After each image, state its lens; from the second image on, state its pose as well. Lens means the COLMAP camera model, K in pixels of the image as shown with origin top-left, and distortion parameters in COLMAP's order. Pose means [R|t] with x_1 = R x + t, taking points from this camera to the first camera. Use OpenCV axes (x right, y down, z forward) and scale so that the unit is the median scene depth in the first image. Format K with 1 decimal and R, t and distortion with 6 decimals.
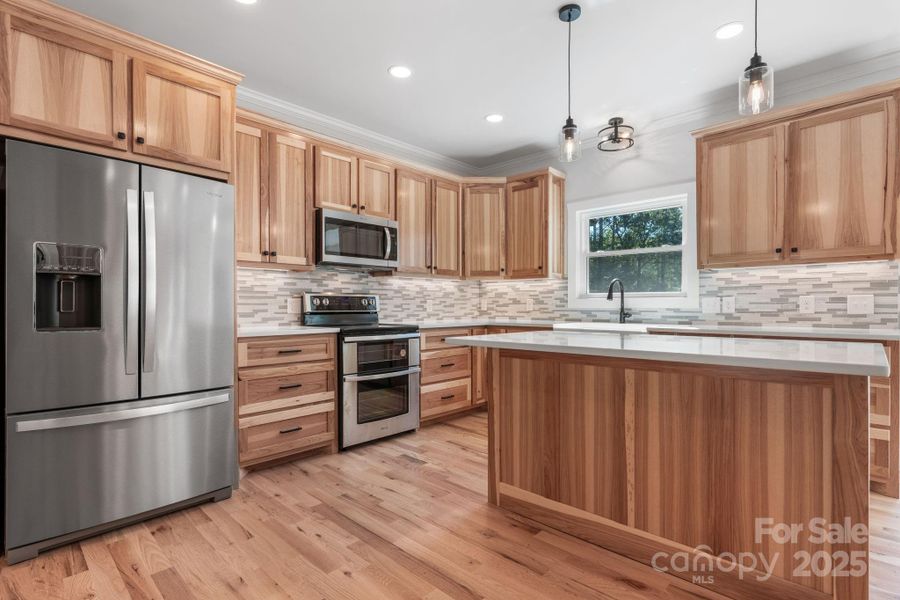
lens RADIAL K [[434.9, 0, 449.6], [0, 434.9, 309.0], [0, 0, 1]] dist [-0.007560, 0.002333]
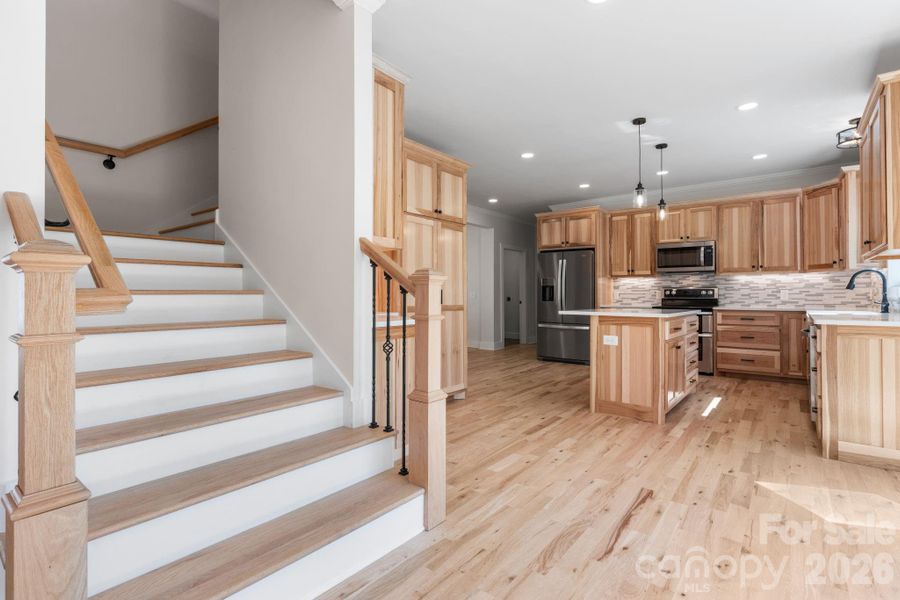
lens RADIAL K [[417.8, 0, 451.1], [0, 417.8, 293.9], [0, 0, 1]] dist [-0.000663, -0.000742]
pose [[0.086632, -0.001448, -0.996239, 1.562267], [-0.010193, 0.999945, -0.002340, 0.002835], [0.996188, 0.010357, 0.086613, -0.078903]]
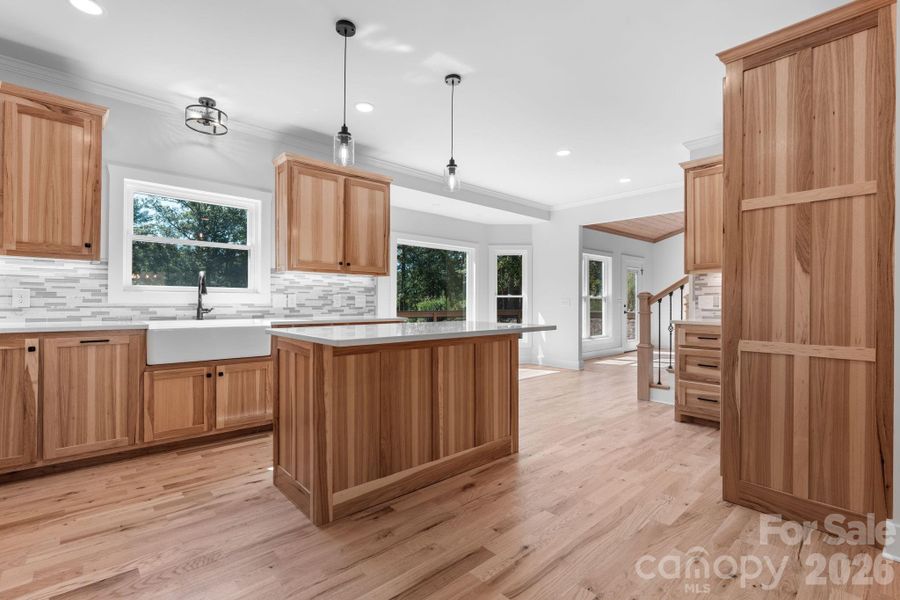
lens RADIAL K [[417.8, 0, 450.3], [0, 417.8, 292.8], [0, 0, 1]] dist [-0.000663, -0.000742]
pose [[0.075192, 0.024965, 0.996857, -0.555477], [0.002021, 0.999681, -0.025189, -0.001593], [-0.997167, 0.003909, 0.075118, 0.506674]]
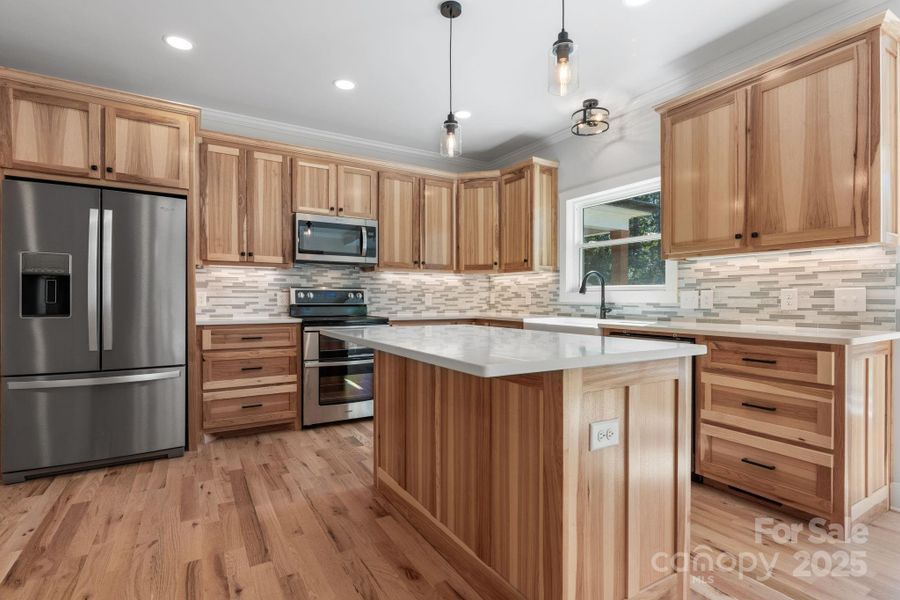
lens RADIAL K [[434.9, 0, 452.0], [0, 434.9, 301.2], [0, 0, 1]] dist [-0.007560, 0.002333]
pose [[0.964015, 0.004745, -0.265805, 0.417556], [-0.005511, 0.999983, -0.002136, -0.001561], [0.265791, 0.003524, 0.964024, 0.022313]]
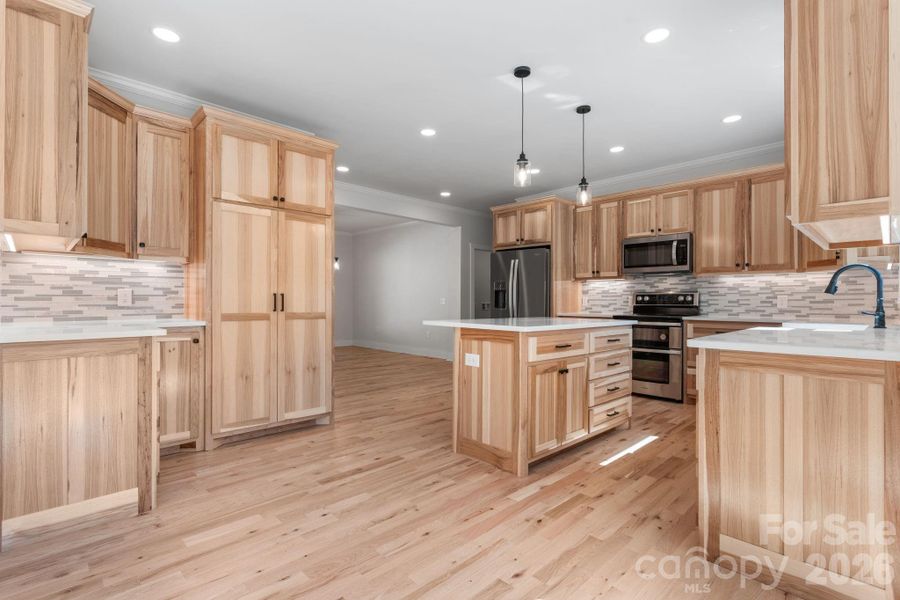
lens RADIAL K [[417.8, 0, 448.1], [0, 417.8, 302.9], [0, 0, 1]] dist [-0.000663, -0.000742]
pose [[-0.044609, 0.006044, -0.998986, 1.330973], [-0.012888, 0.999895, 0.006625, -0.001831], [0.998921, 0.013170, -0.044527, 0.450654]]
